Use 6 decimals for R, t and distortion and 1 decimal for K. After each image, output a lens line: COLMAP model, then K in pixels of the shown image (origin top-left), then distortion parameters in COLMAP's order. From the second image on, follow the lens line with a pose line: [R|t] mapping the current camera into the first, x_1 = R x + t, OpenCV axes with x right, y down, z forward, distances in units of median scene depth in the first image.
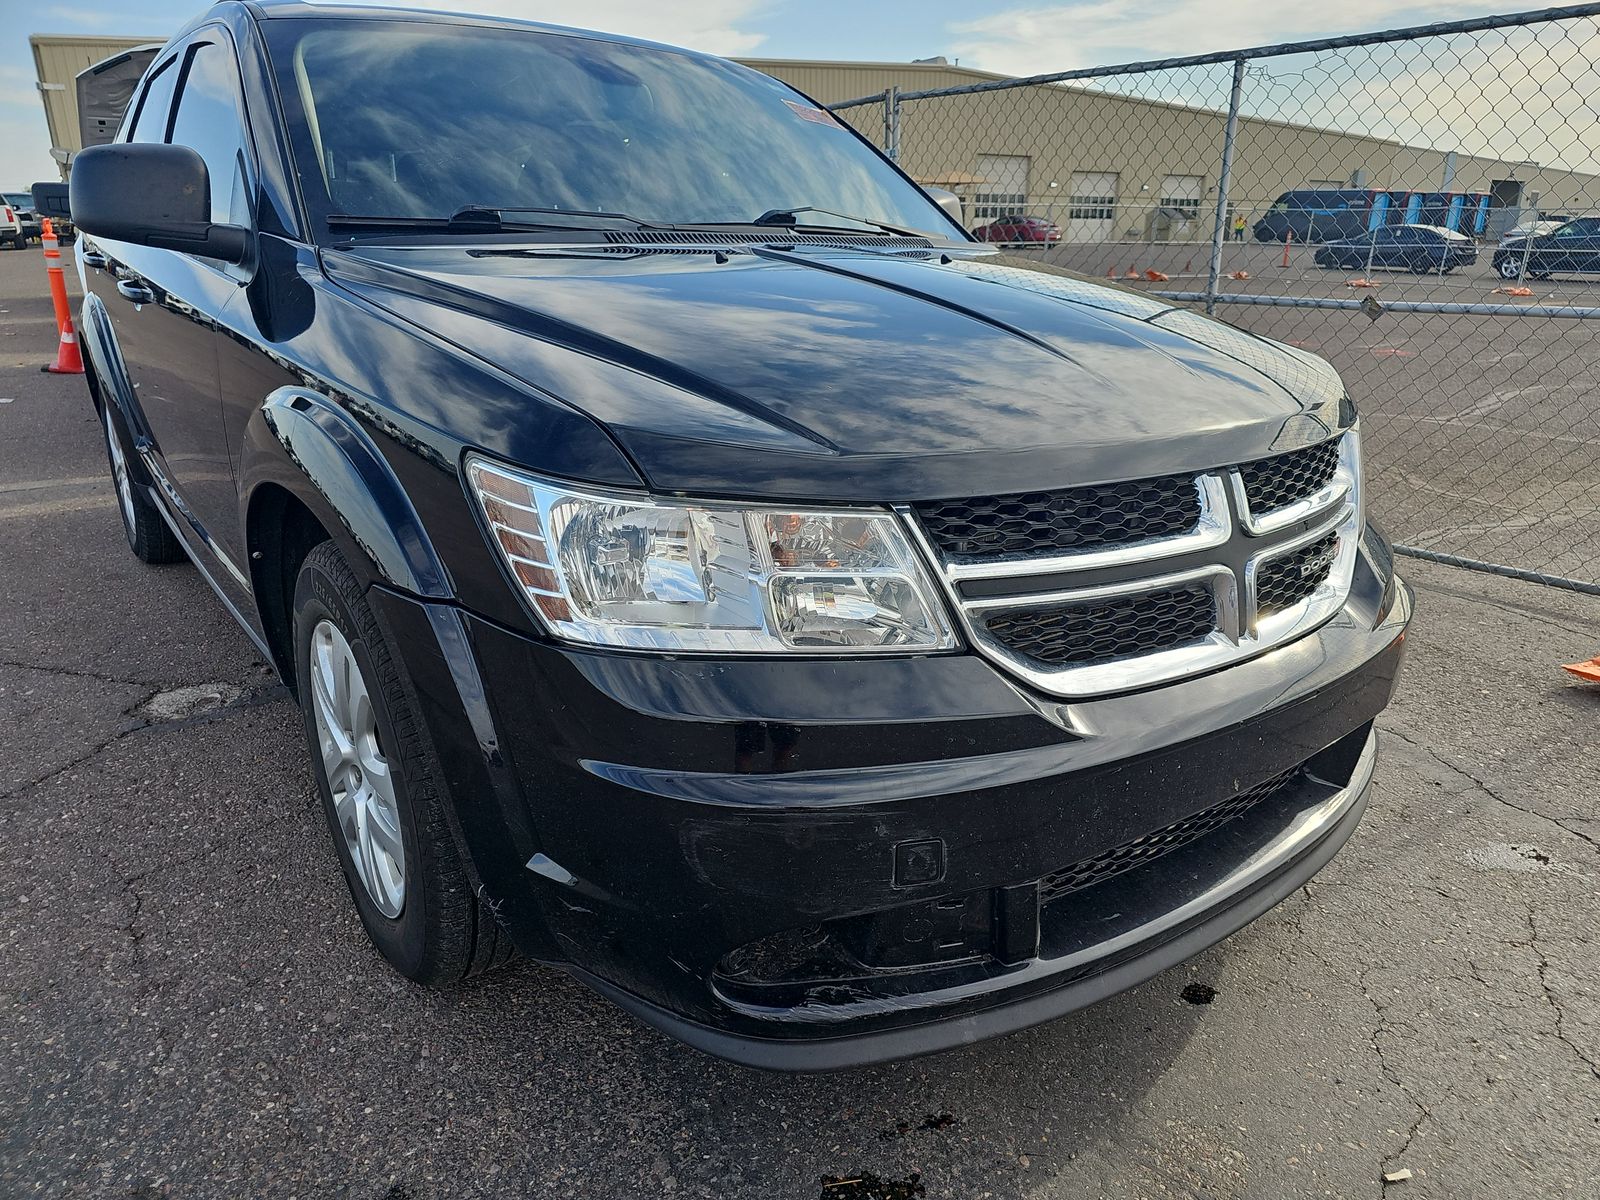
lens RADIAL K [[1080.3, 0, 800.0], [0, 1080.3, 600.0], [0, 0, 1]] dist [0.028252, -0.001521]
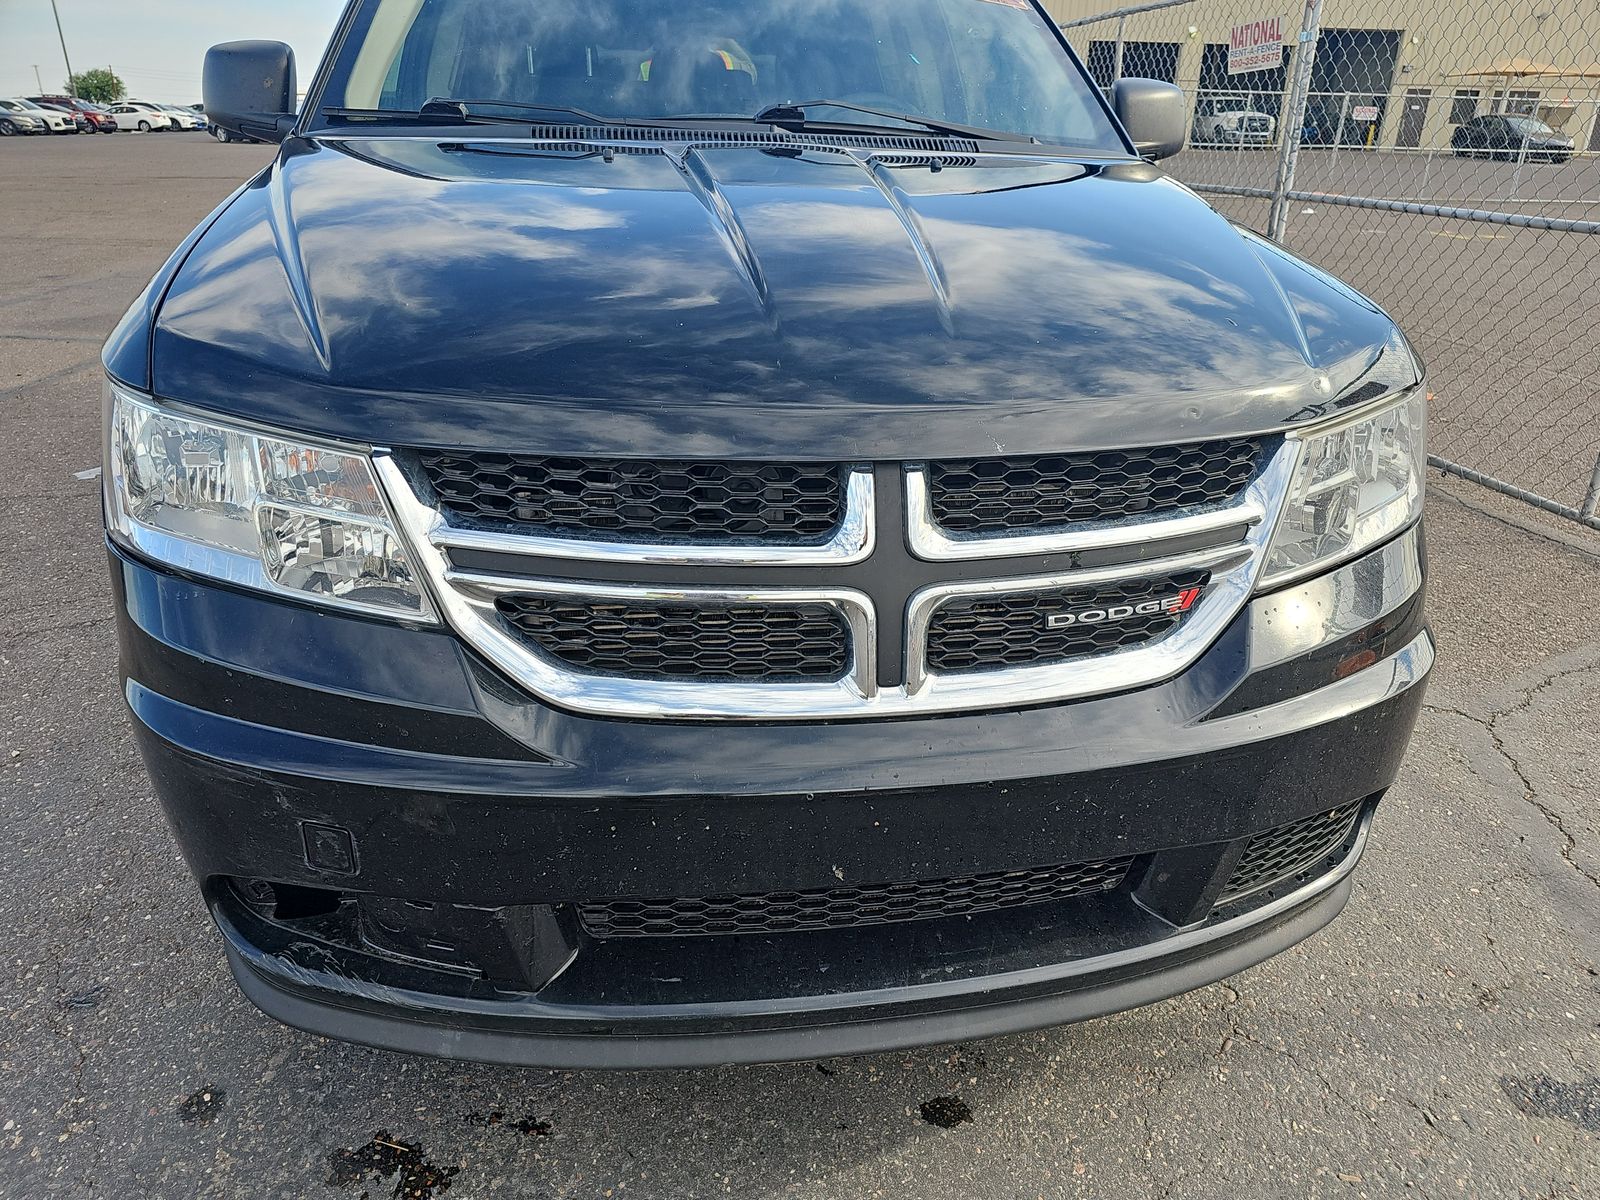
lens RADIAL K [[1062.3, 0, 800.0], [0, 1062.3, 600.0], [0, 0, 1]] dist [0.023085, -0.000077]
pose [[0.887957, 0.197070, -0.415568, 0.661120], [-0.163391, 0.979777, 0.115504, -0.104428], [0.429926, -0.034662, 0.902199, 0.319860]]
